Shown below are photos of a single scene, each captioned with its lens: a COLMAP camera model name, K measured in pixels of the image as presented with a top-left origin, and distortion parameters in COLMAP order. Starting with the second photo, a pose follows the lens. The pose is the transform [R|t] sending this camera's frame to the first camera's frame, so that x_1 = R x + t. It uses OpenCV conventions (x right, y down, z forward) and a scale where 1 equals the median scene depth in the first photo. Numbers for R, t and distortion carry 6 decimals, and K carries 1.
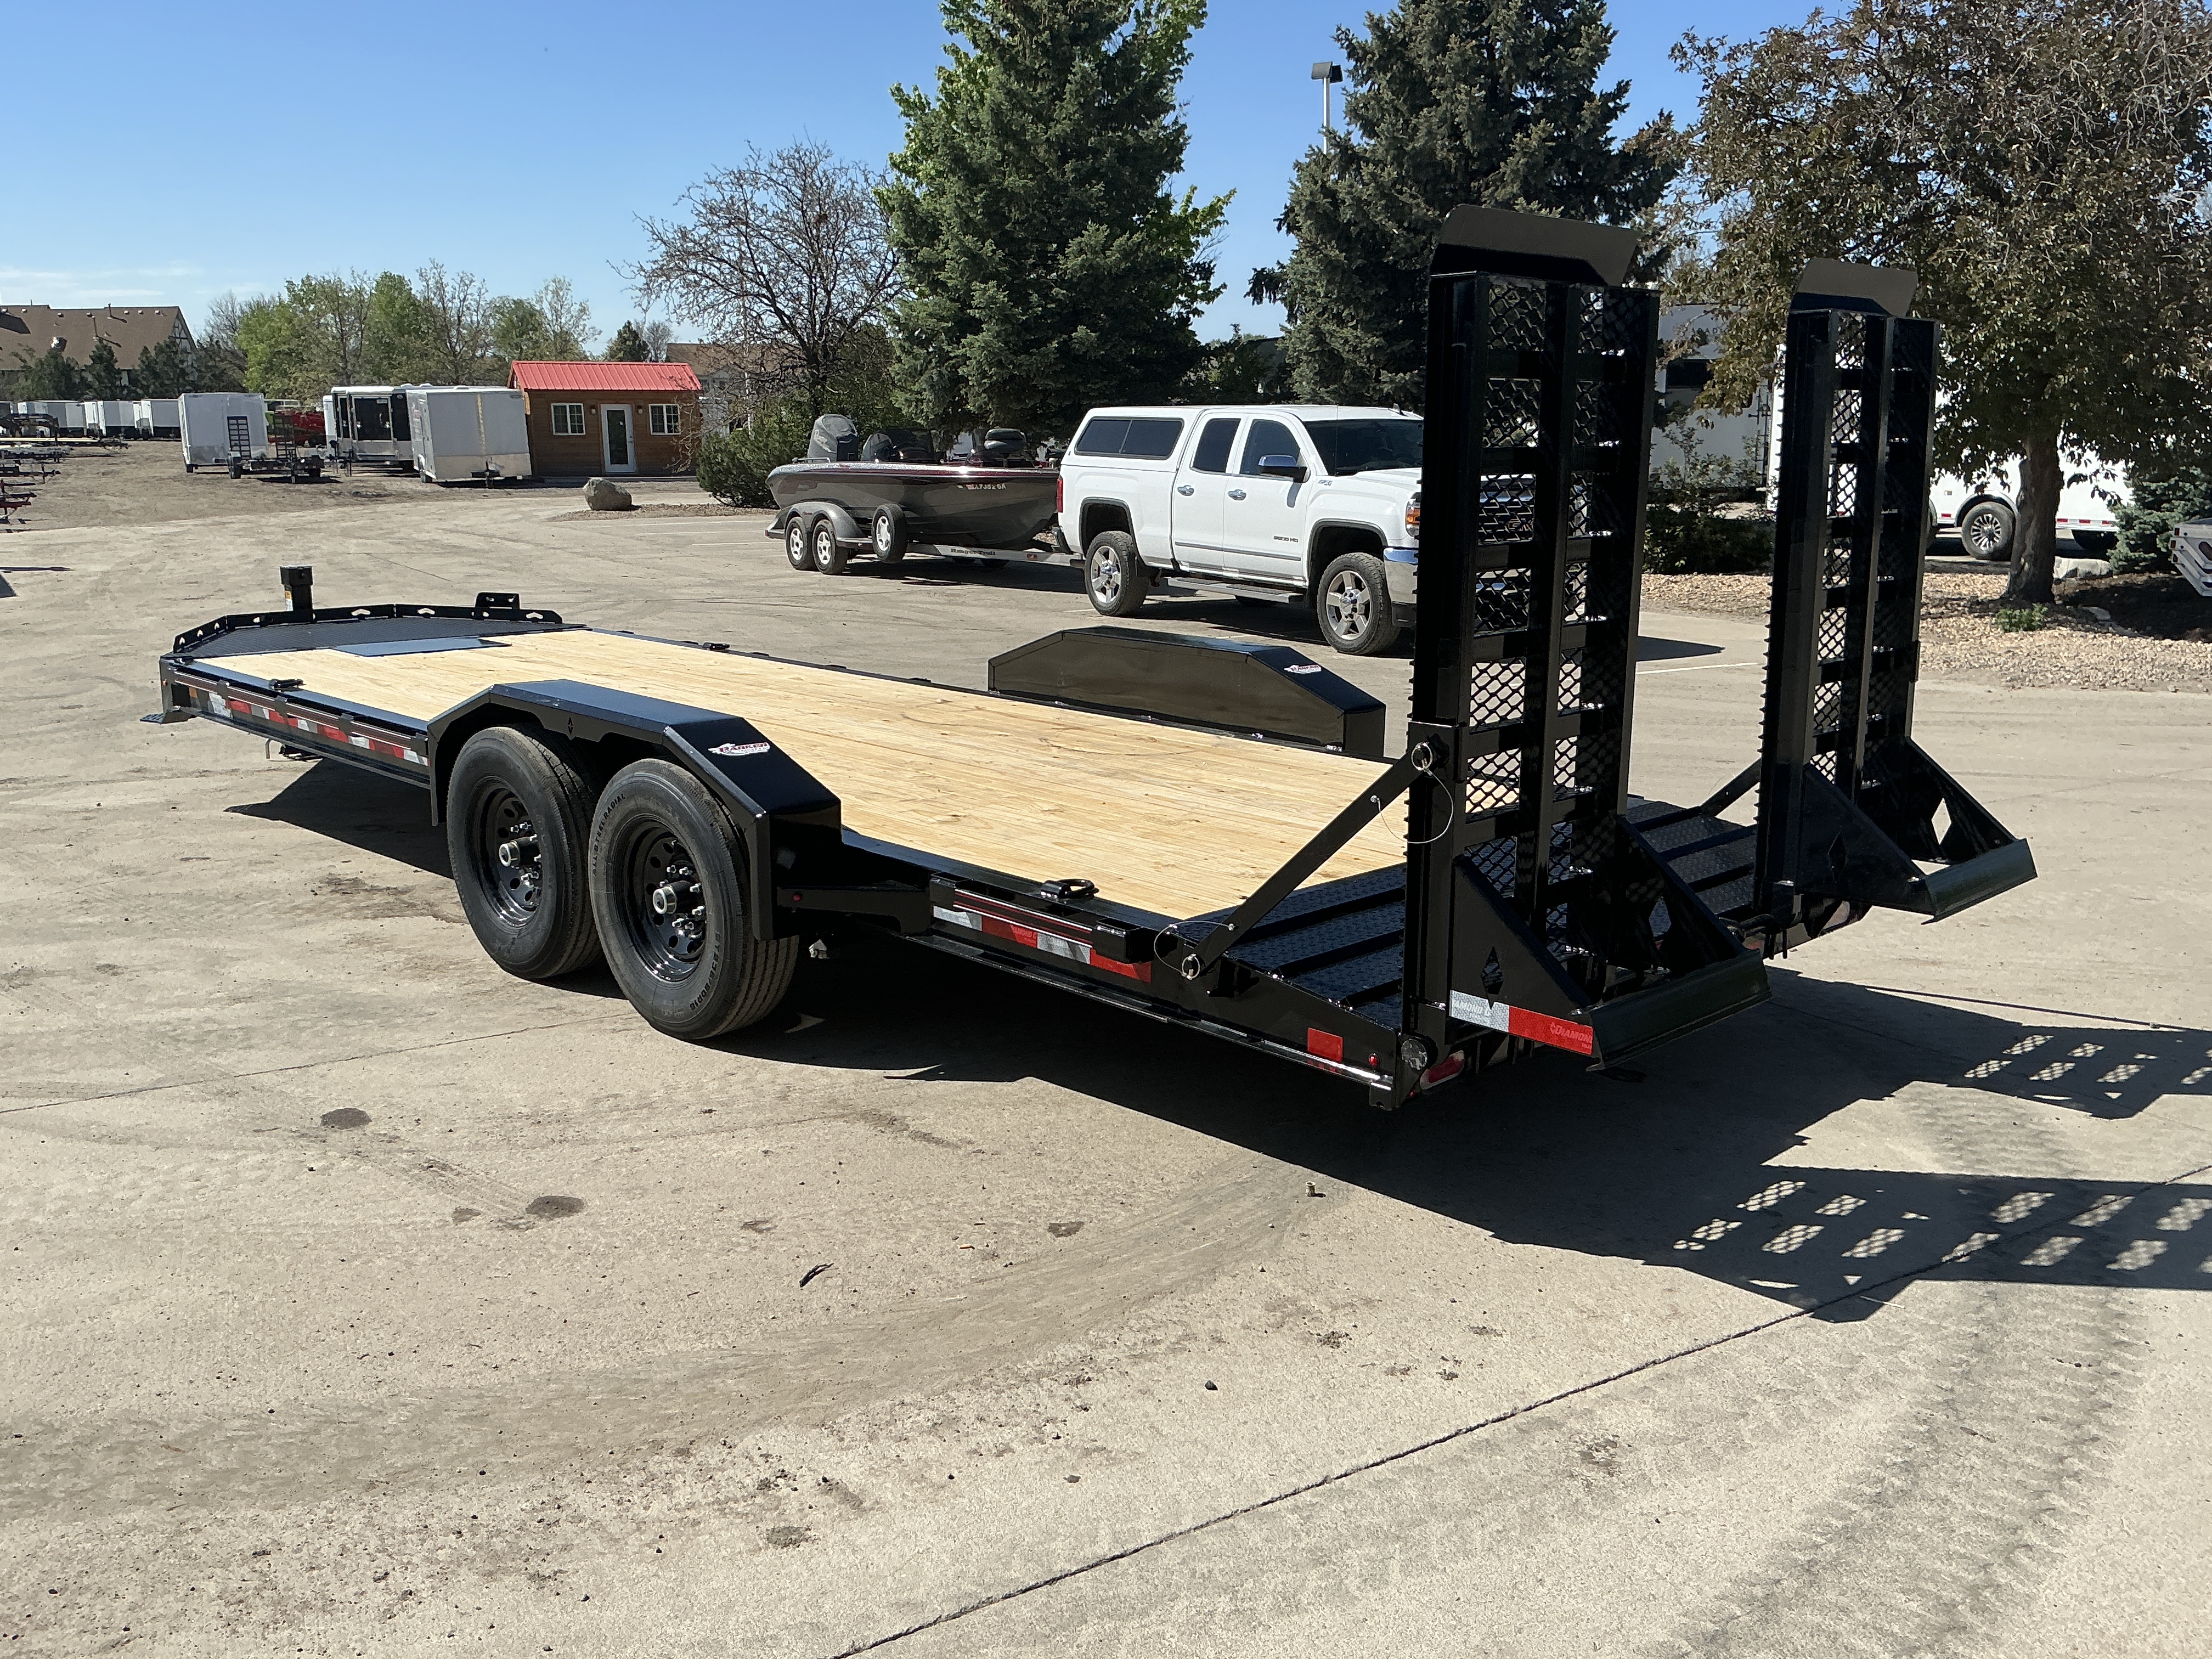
lens RADIAL K [[1820.6, 0, 1107.5], [0, 1820.6, 853.0], [0, 0, 1]] dist [0.119508, -0.245679]
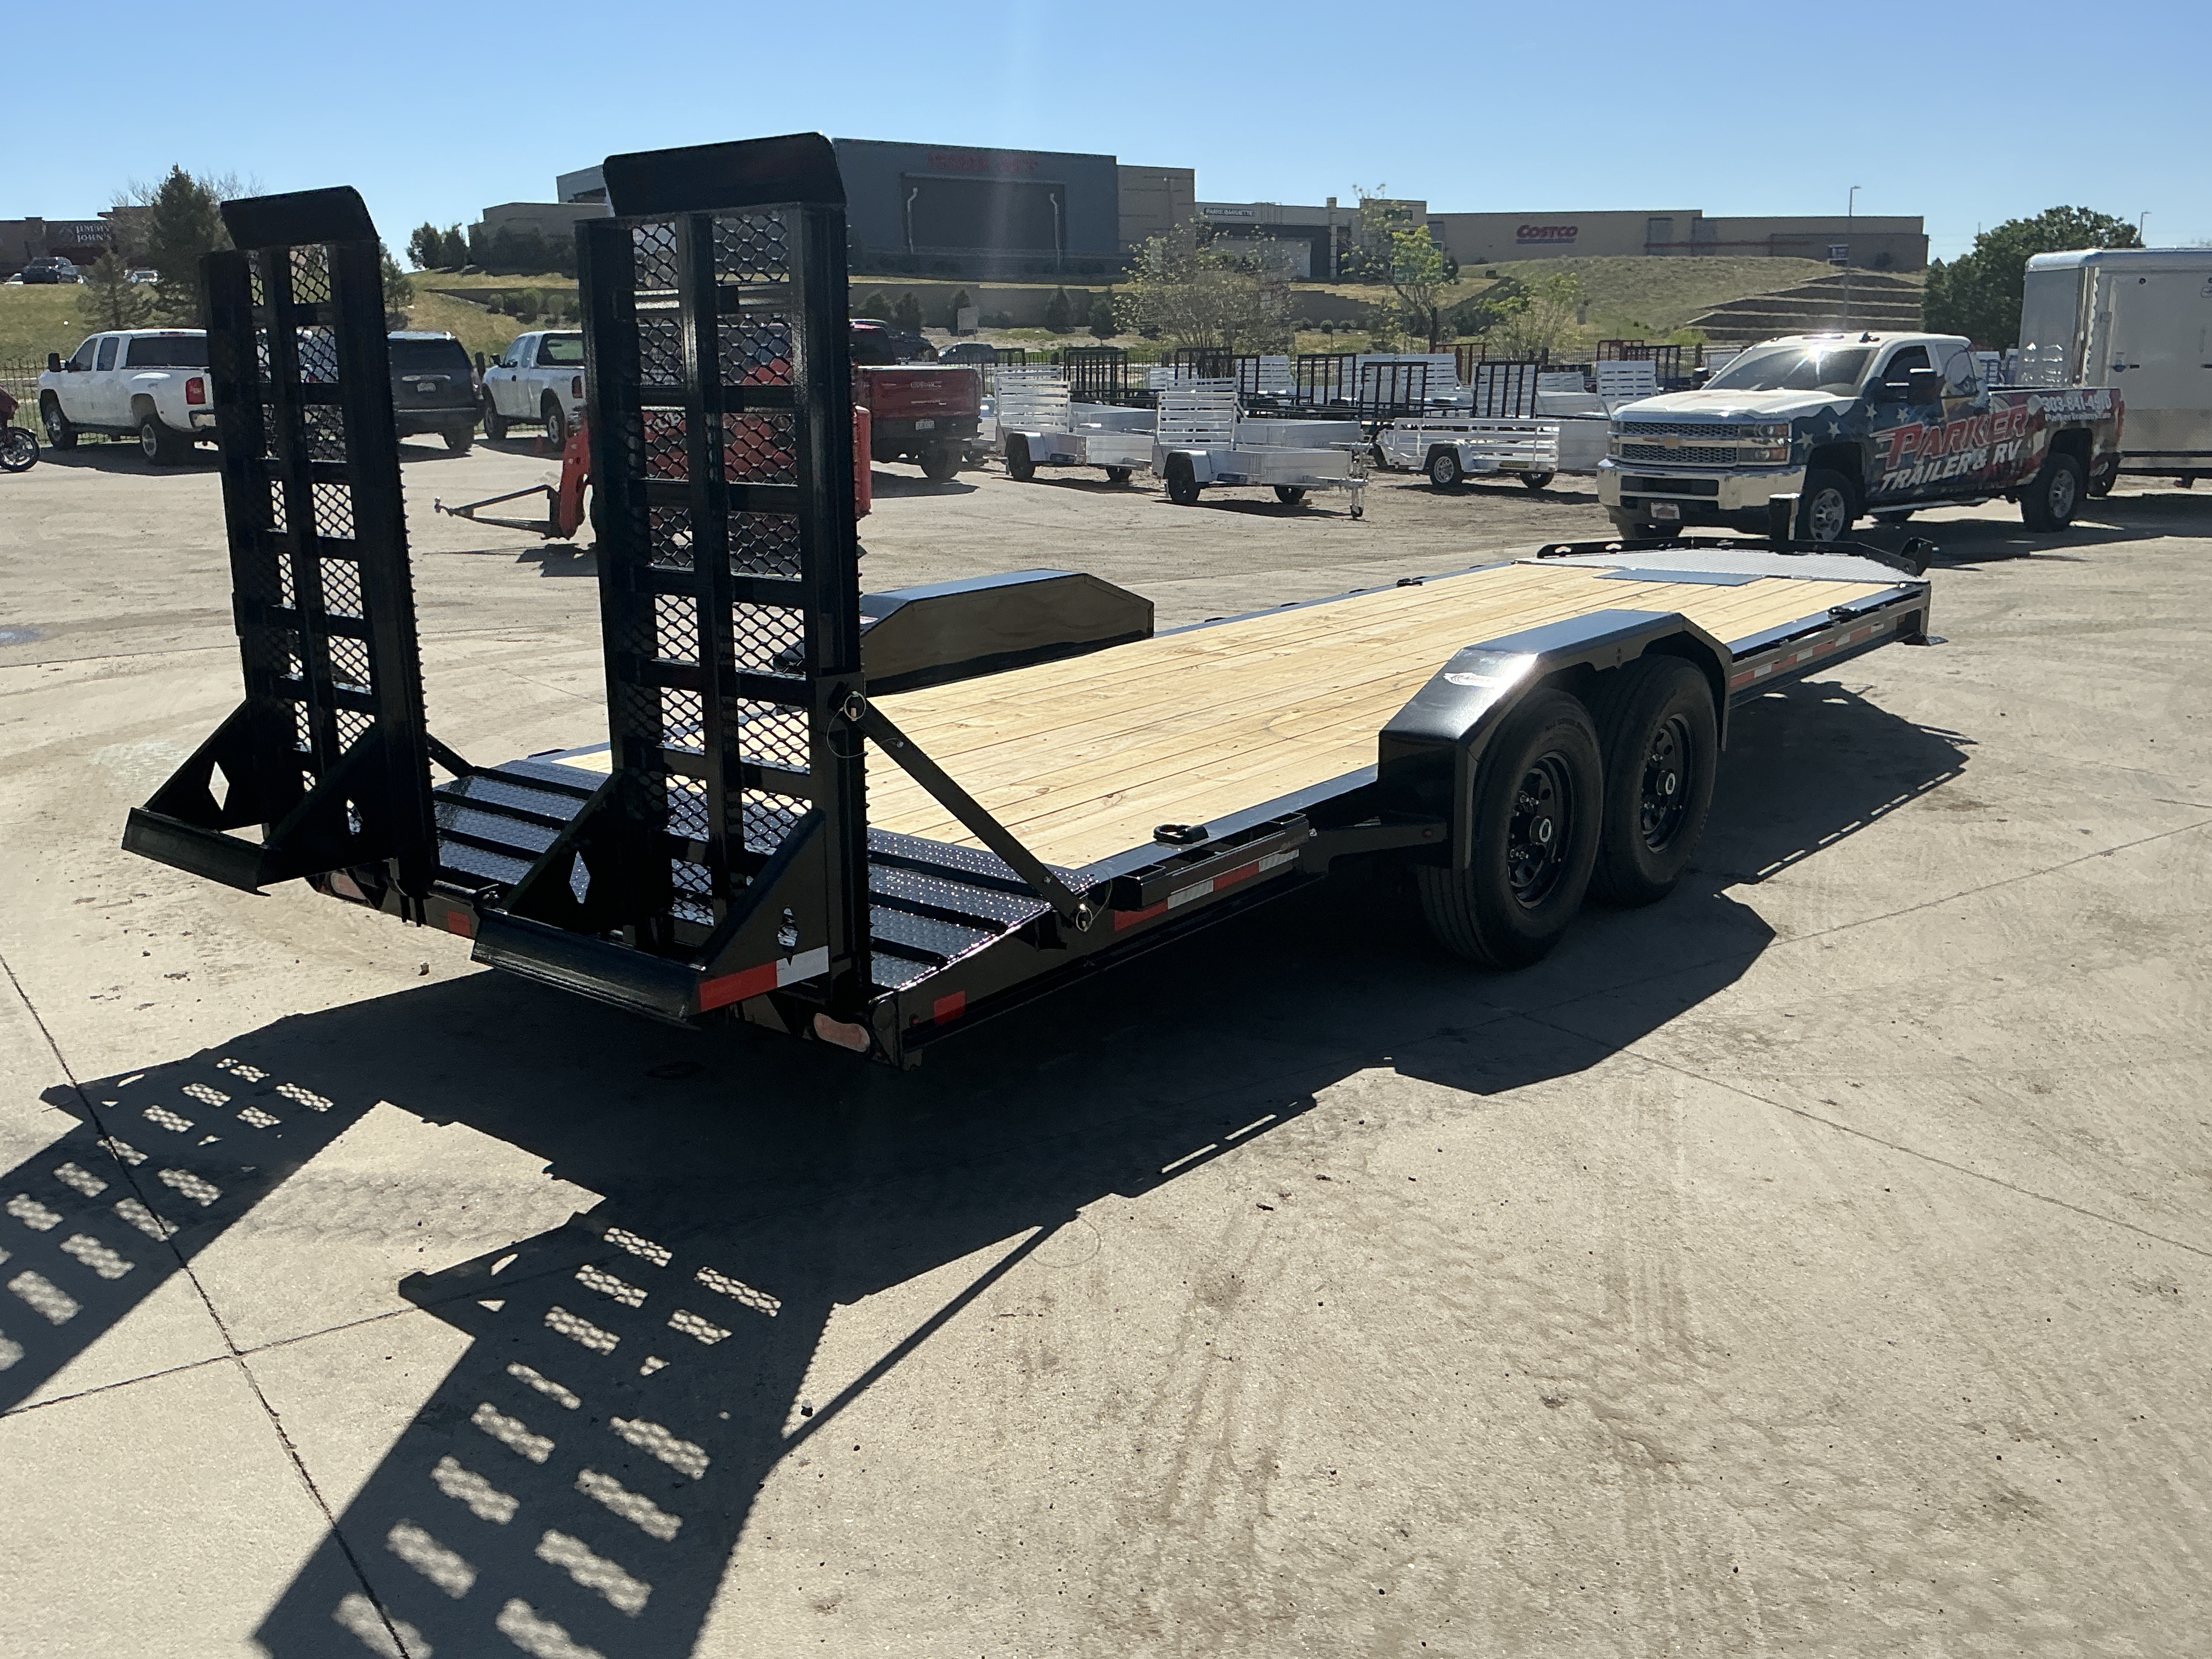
lens RADIAL K [[1801.5, 0, 1103.4], [0, 1801.5, 882.3], [0, 0, 1]] dist [0.118972, -0.235415]
pose [[0.123017, 0.264363, -0.956545, 1.230643], [-0.211808, 0.948651, 0.234942, -0.245386], [0.969538, 0.173703, 0.172694, 1.097665]]
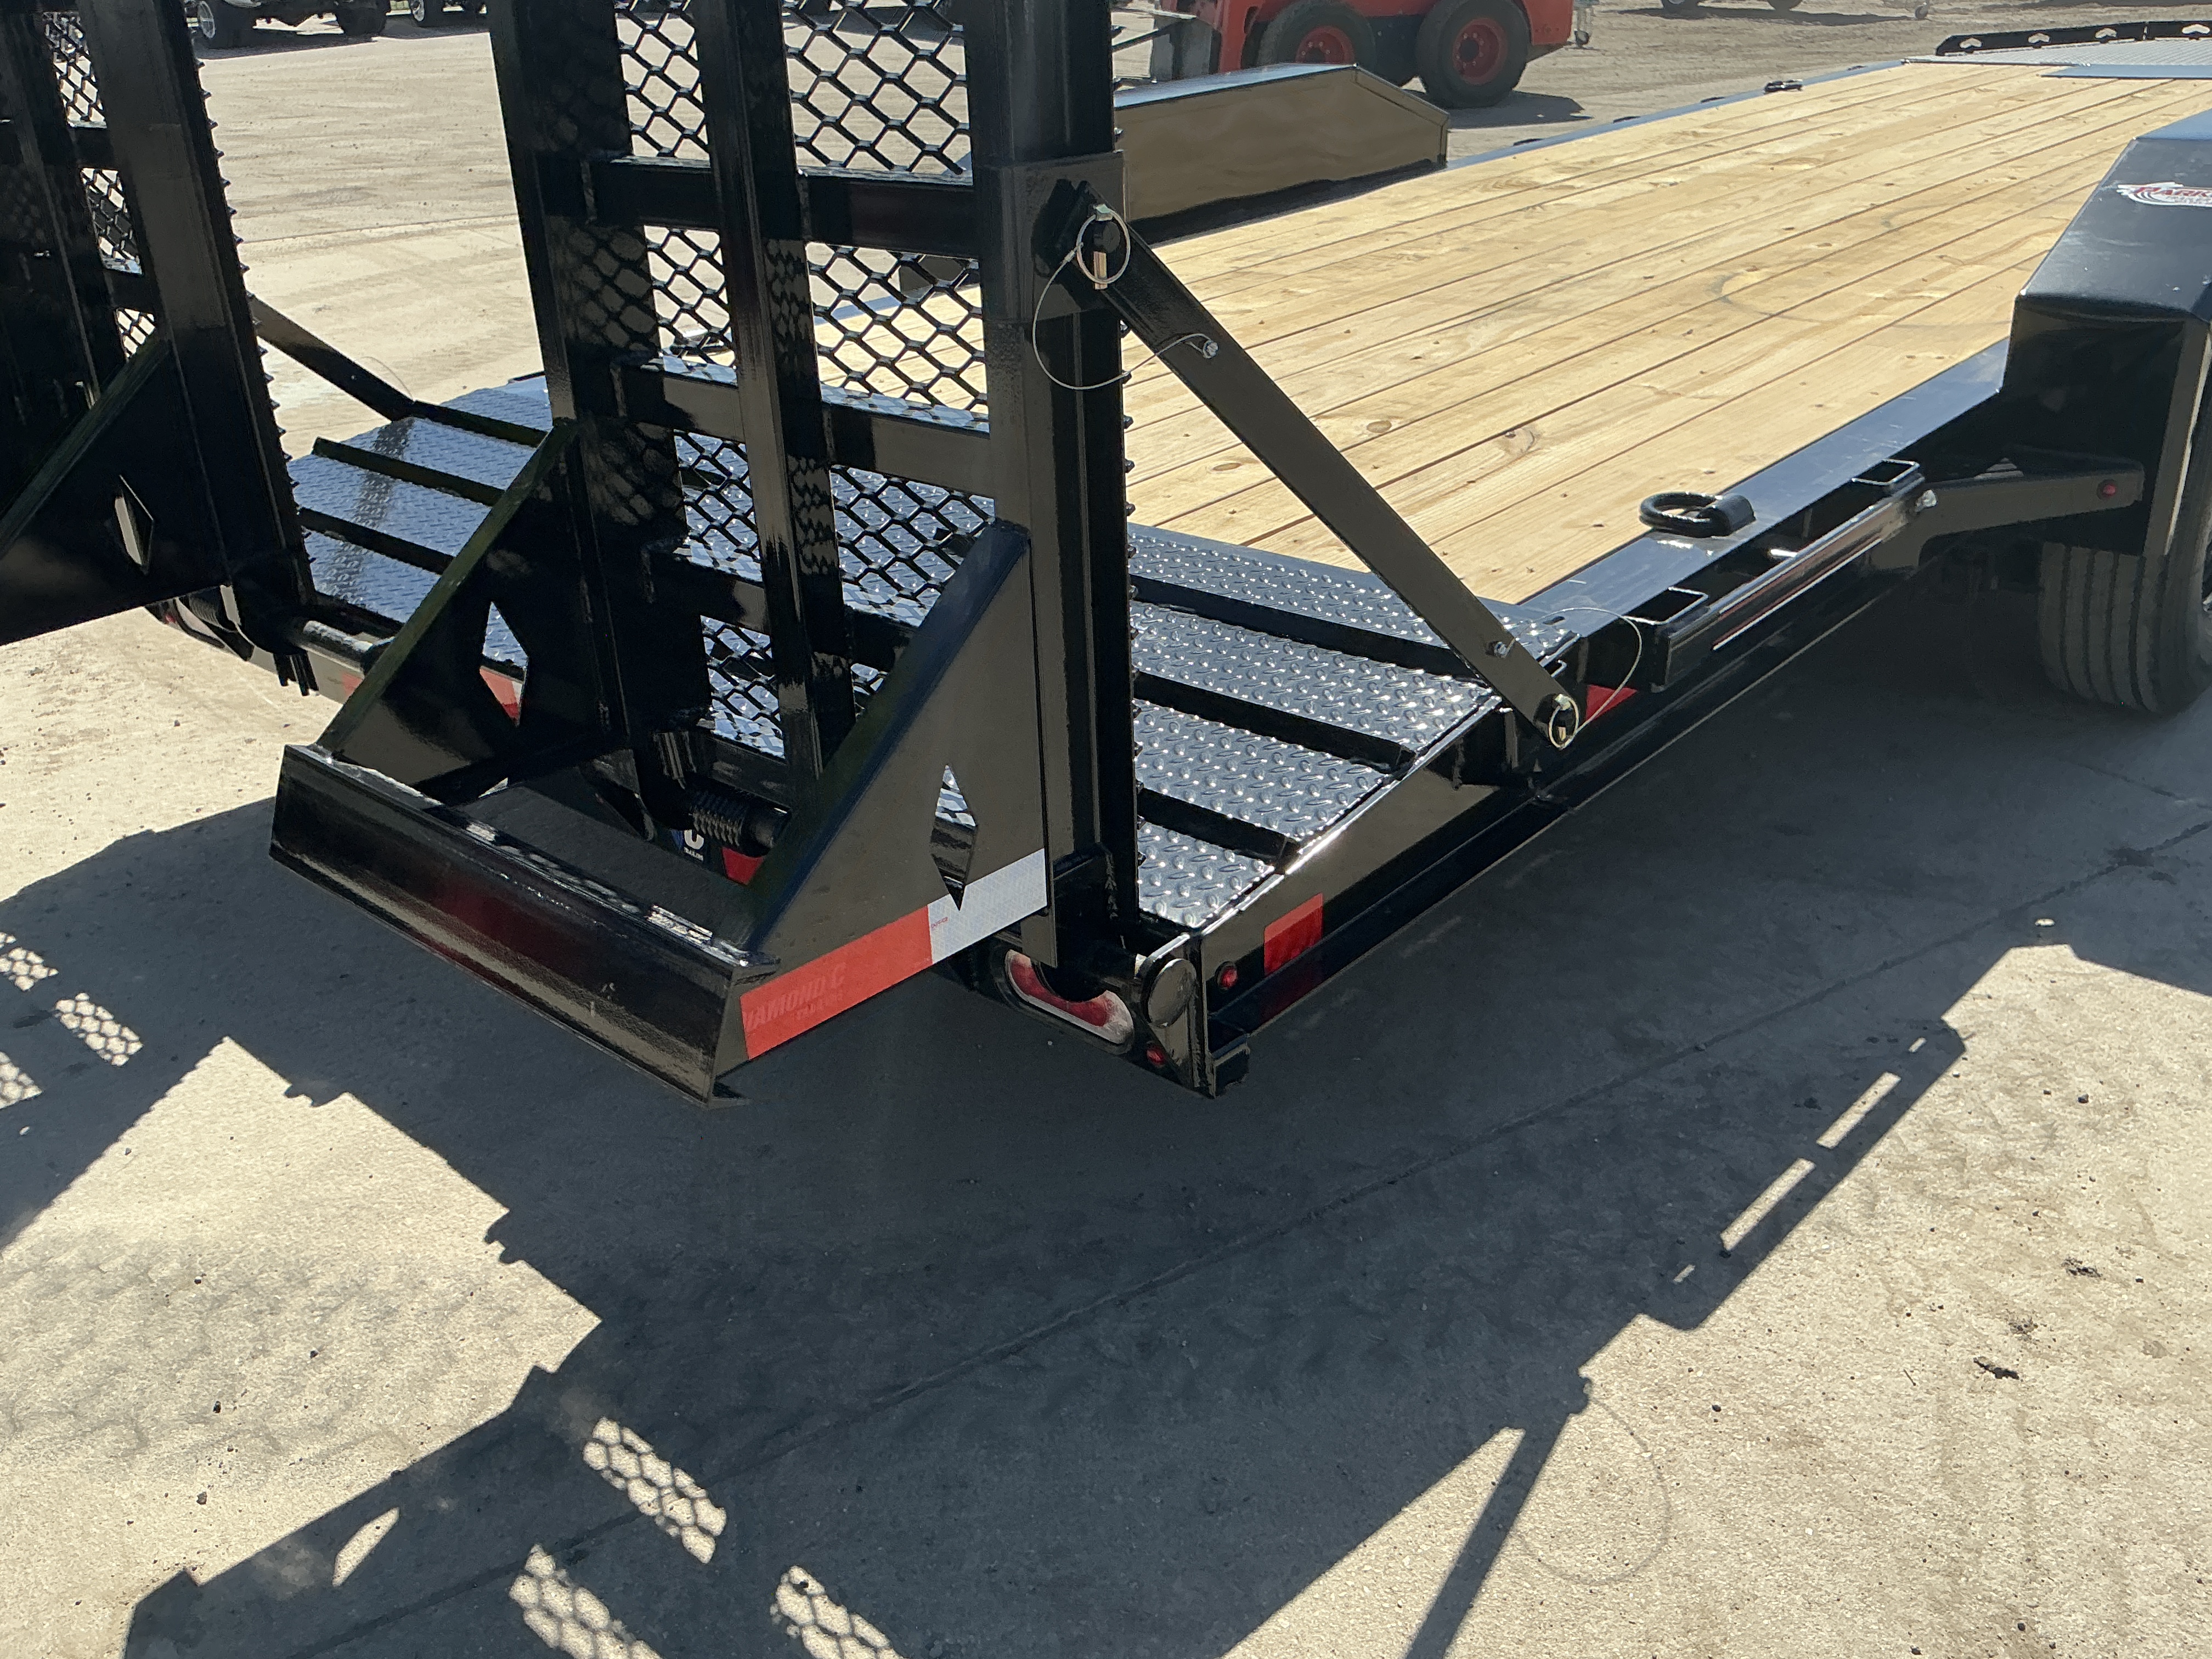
lens RADIAL K [[1820.6, 0, 1107.5], [0, 1820.6, 853.0], [0, 0, 1]] dist [0.119508, -0.245679]
pose [[0.057753, 0.445169, -0.893582, 0.781662], [-0.175433, 0.885674, 0.429890, -0.156782], [0.982796, 0.131937, 0.129247, 1.090473]]
